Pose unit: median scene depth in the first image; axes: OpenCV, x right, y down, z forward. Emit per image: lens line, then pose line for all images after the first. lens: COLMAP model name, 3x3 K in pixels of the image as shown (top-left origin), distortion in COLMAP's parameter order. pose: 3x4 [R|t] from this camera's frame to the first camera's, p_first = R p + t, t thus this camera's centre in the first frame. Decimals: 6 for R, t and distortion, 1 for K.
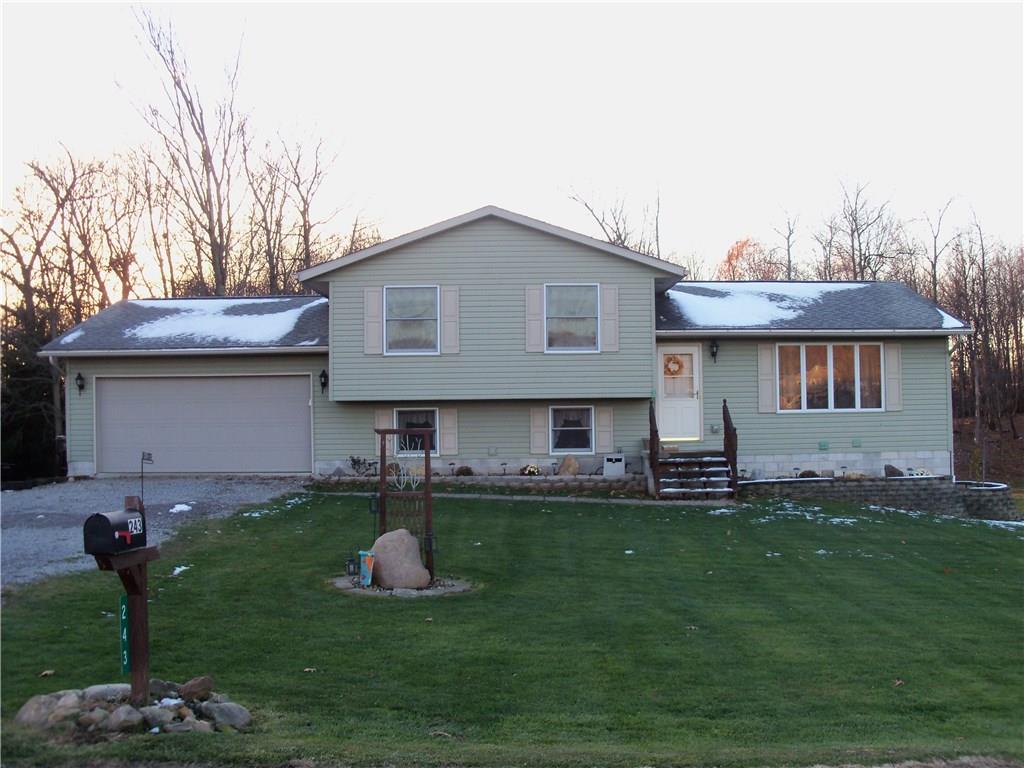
lens RADIAL K [[1036.6, 0, 513.0], [0, 1036.6, 386.1], [0, 0, 1]] dist [-0.191600, 0.000000]
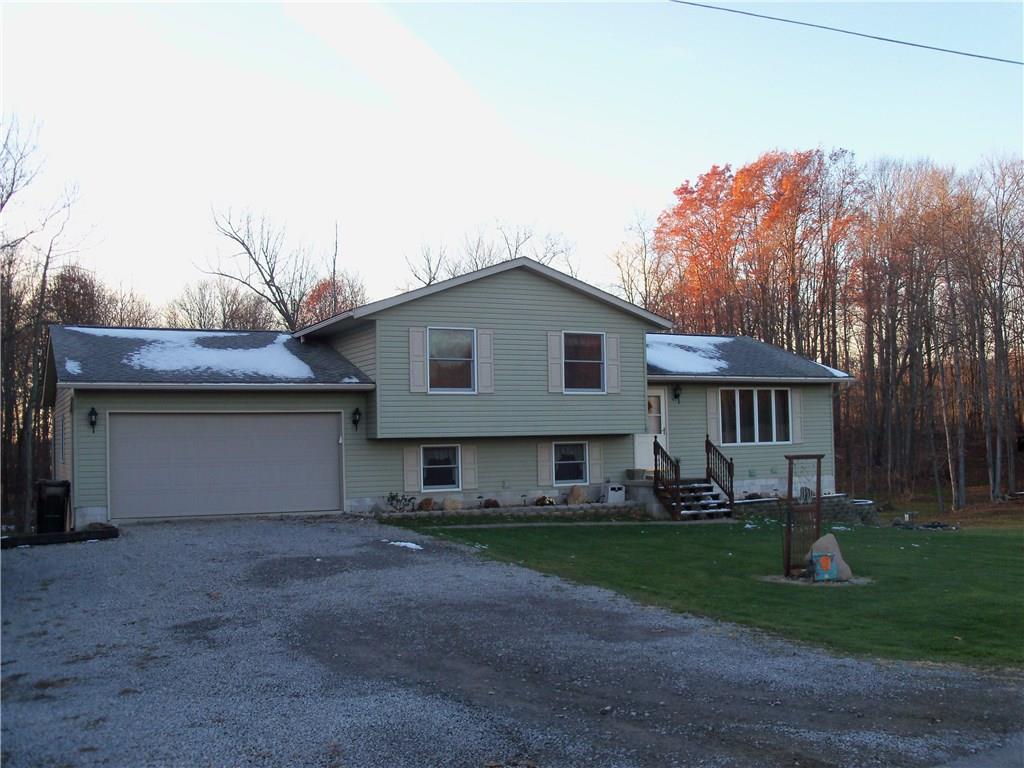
lens RADIAL K [[1036.6, 0, 514.3], [0, 1036.6, 383.0], [0, 0, 1]] dist [-0.191600, 0.000000]
pose [[0.895502, 0.017920, 0.444697, -0.494122], [0.001420, 0.999069, -0.043118, 0.004147], [-0.445056, 0.039244, 0.894643, 0.032682]]
